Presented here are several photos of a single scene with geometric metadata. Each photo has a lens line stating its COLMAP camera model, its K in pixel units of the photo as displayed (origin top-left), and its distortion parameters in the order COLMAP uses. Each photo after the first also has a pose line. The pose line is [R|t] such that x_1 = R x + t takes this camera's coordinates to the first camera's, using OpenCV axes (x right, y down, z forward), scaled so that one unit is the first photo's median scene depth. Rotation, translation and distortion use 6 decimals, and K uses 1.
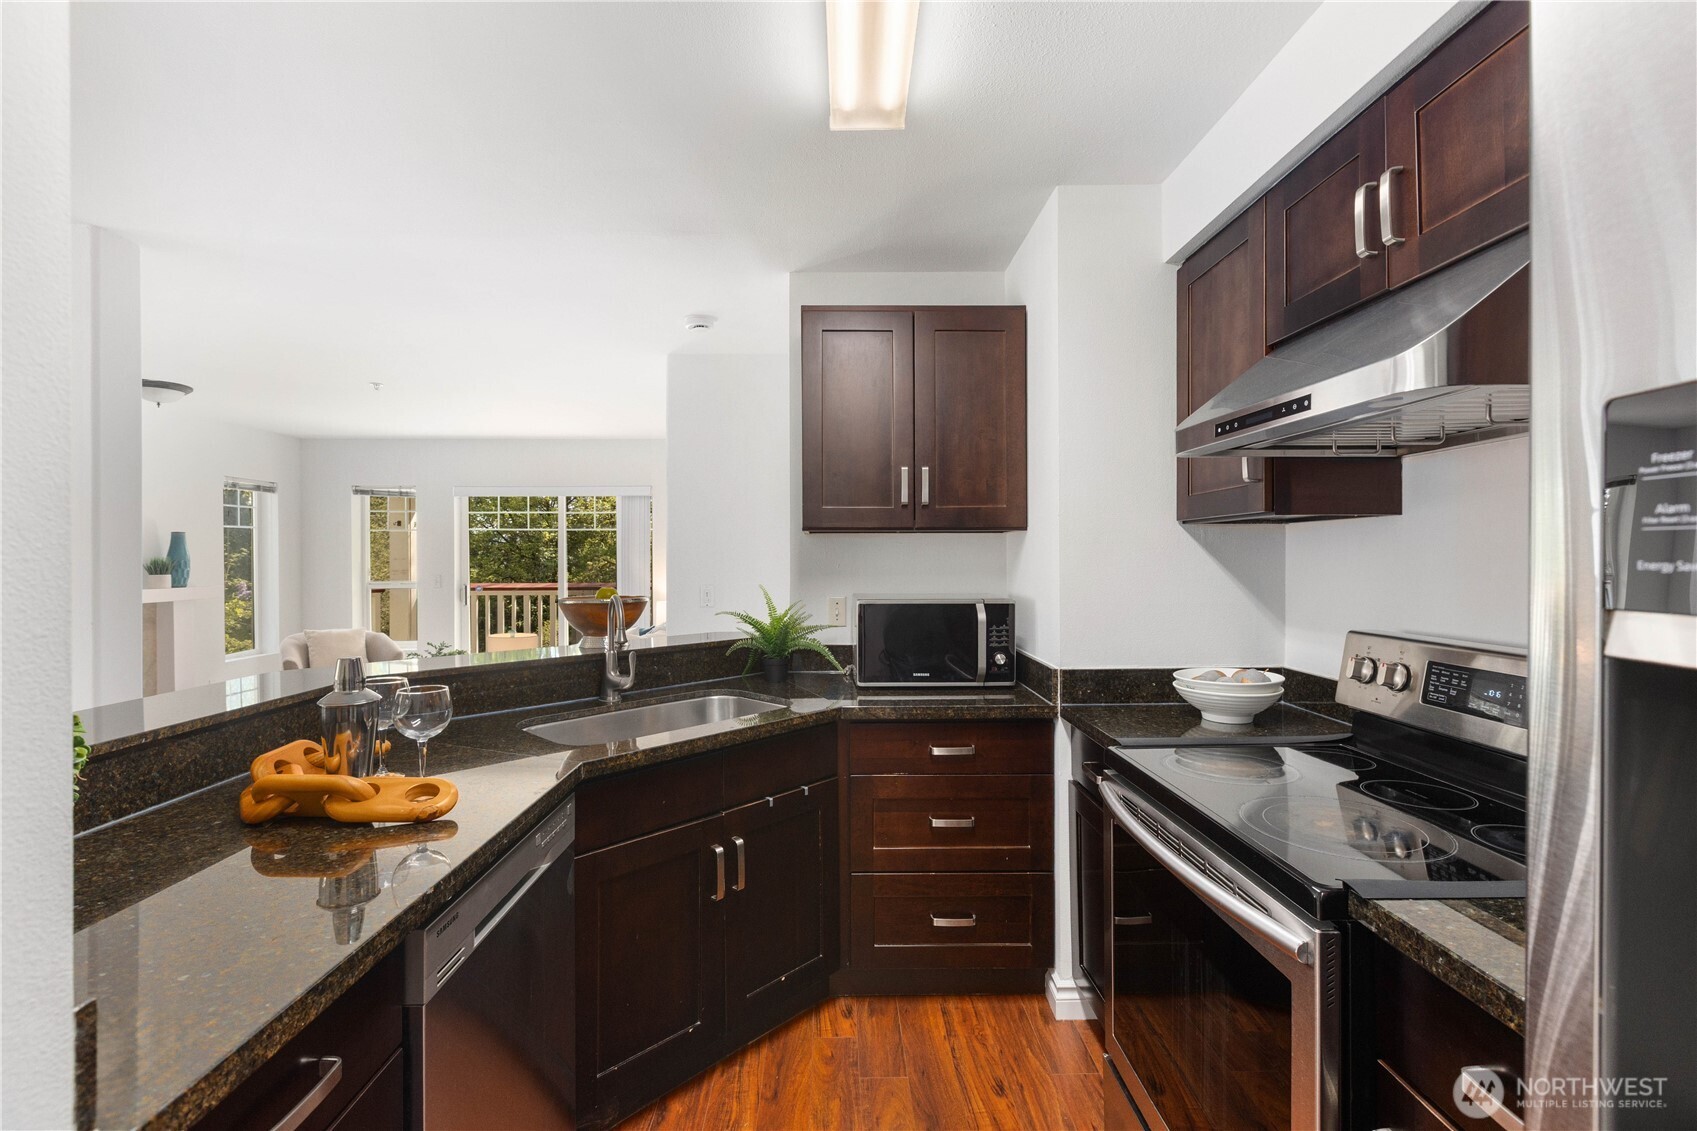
lens RADIAL K [[766.0, 0, 845.8], [0, 766.0, 556.3], [0, 0, 1]] dist [0.008553, -0.000070]
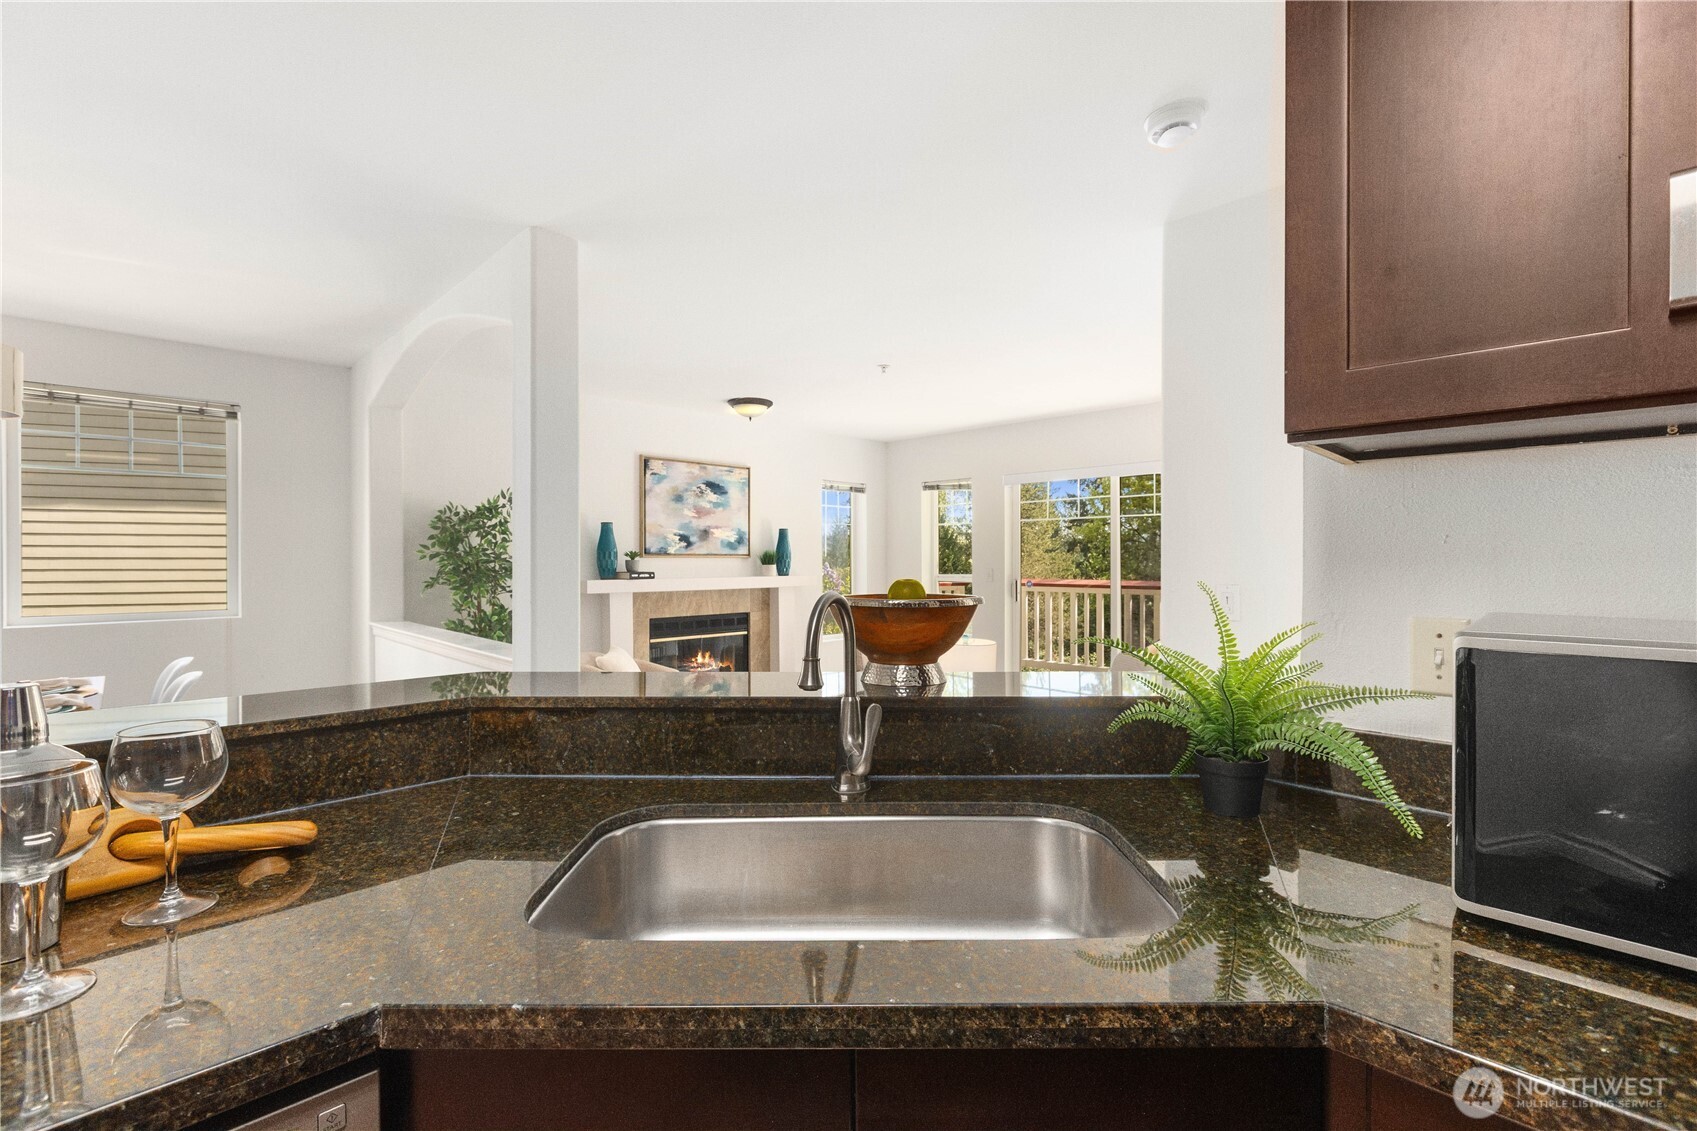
lens RADIAL K [[756.7, 0, 848.5], [0, 756.7, 565.5], [0, 0, 1]] dist [-0.002197, -0.000596]
pose [[0.690748, 0.009531, -0.723032, 0.032579], [-0.000565, 0.999920, 0.012640, 0.009156], [0.723095, -0.008323, 0.690698, 0.243417]]
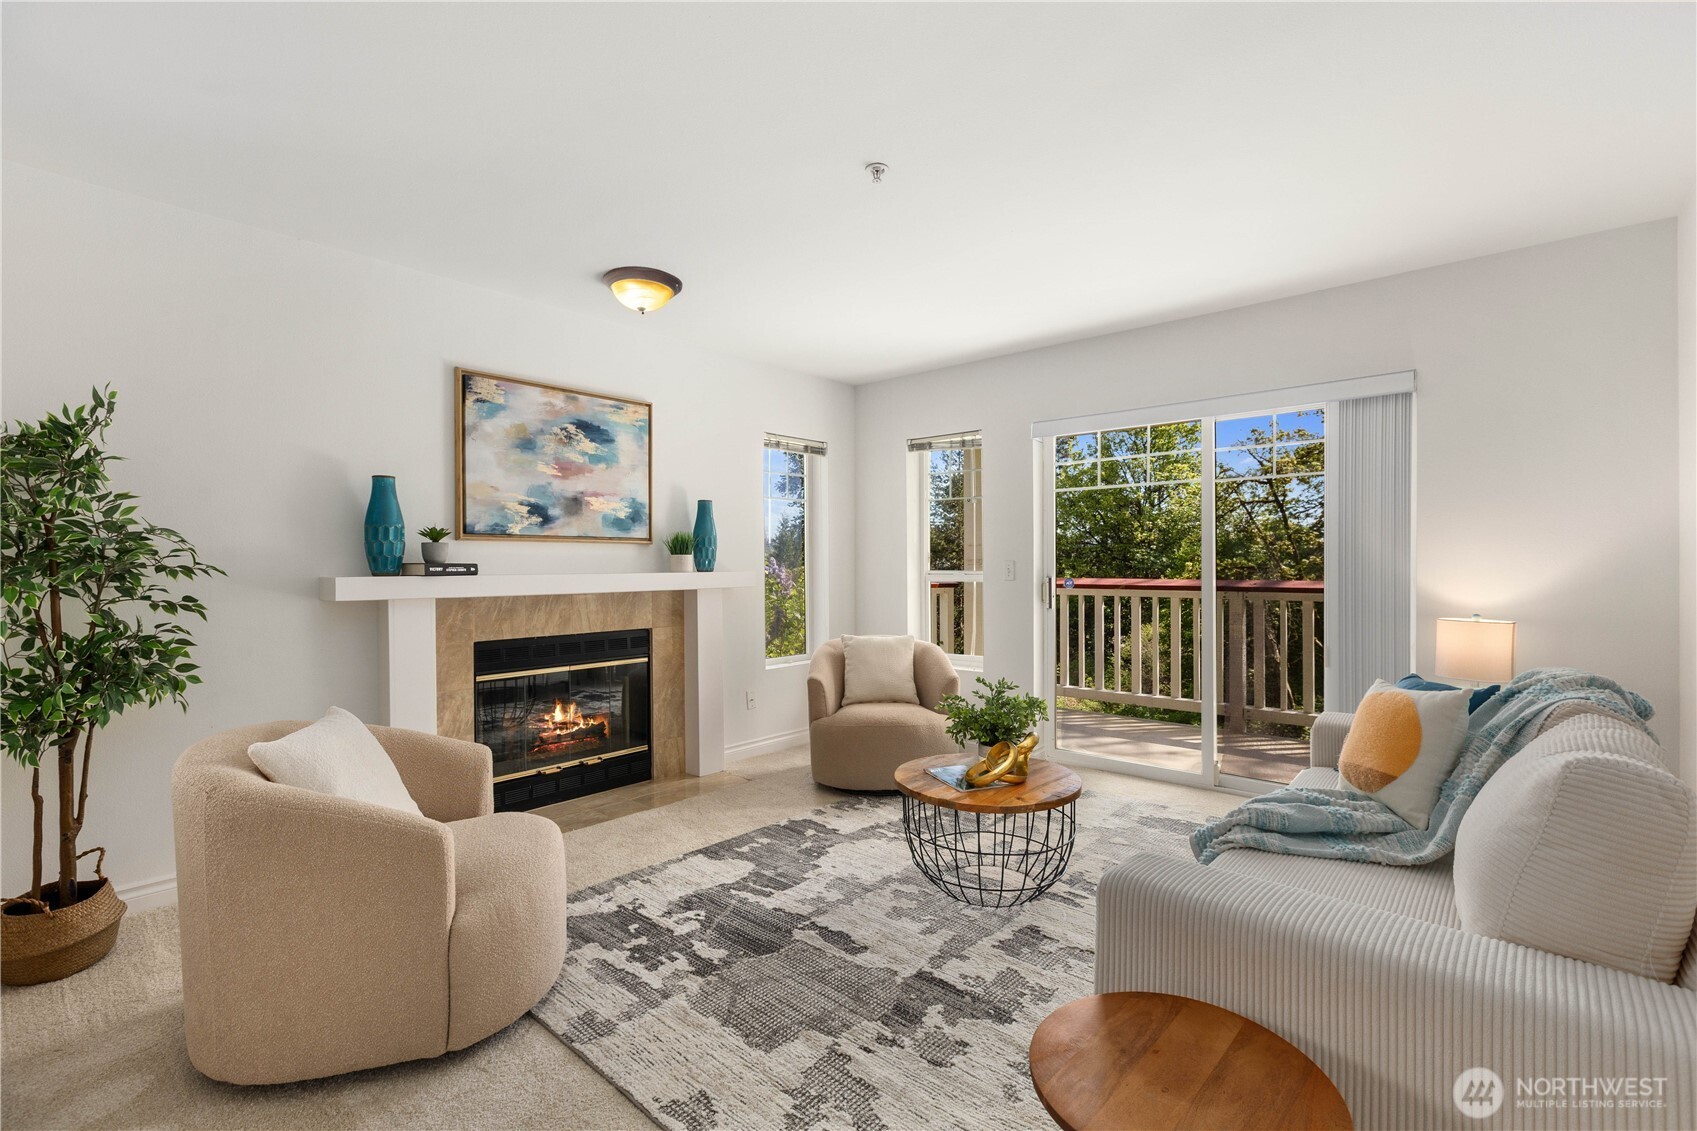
lens RADIAL K [[756.7, 0, 848.5], [0, 756.7, 565.5], [0, 0, 1]] dist [-0.002197, -0.000596]
pose [[0.740932, 0.008198, -0.671530, -0.219542], [-0.001677, 0.999945, 0.010356, 0.023160], [0.671578, -0.006547, 0.740905, 0.472305]]
